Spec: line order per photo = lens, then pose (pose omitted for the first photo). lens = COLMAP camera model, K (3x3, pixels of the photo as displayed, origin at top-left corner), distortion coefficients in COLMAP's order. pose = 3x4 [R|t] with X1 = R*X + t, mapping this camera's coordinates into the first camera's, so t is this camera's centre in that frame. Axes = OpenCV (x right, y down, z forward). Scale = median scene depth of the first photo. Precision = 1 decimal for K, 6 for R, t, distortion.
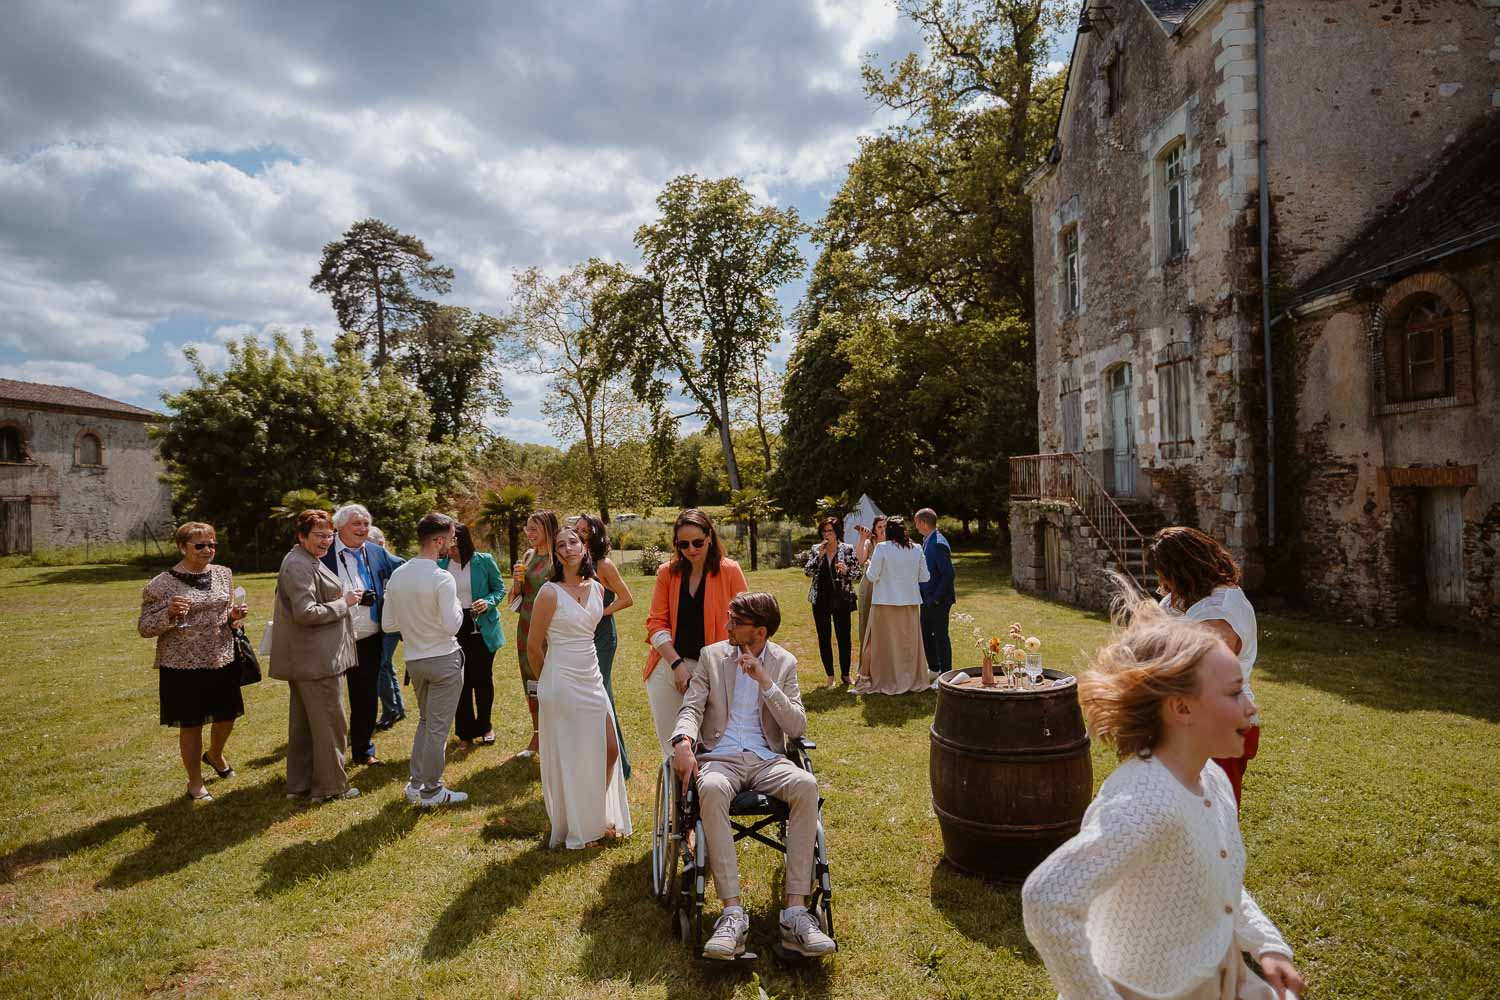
lens RADIAL K [[850.2, 0, 748.8], [0, 850.2, 497.6], [0, 0, 1]] dist [0.000408, 0.006393]
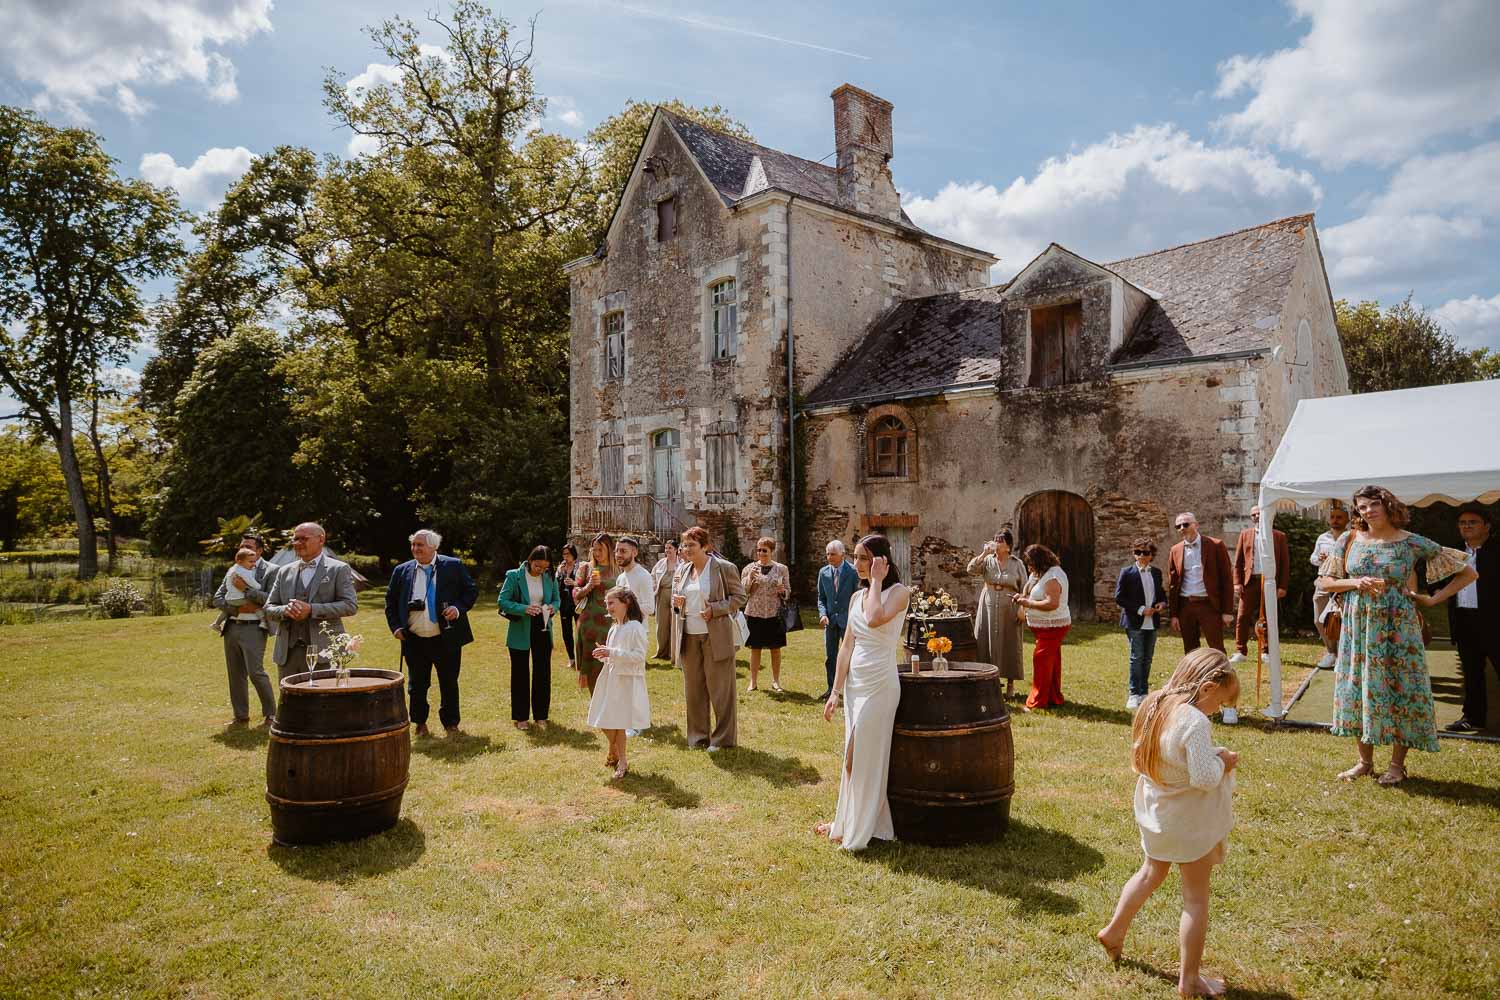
lens RADIAL K [[850.2, 0, 750.9], [0, 850.2, 504.3], [0, 0, 1]] dist [0.000408, 0.006393]
pose [[0.731521, 0.031415, 0.681095, -0.422477], [-0.009033, 0.999297, -0.036390, 0.005248], [-0.681759, 0.020468, 0.731290, -0.051769]]
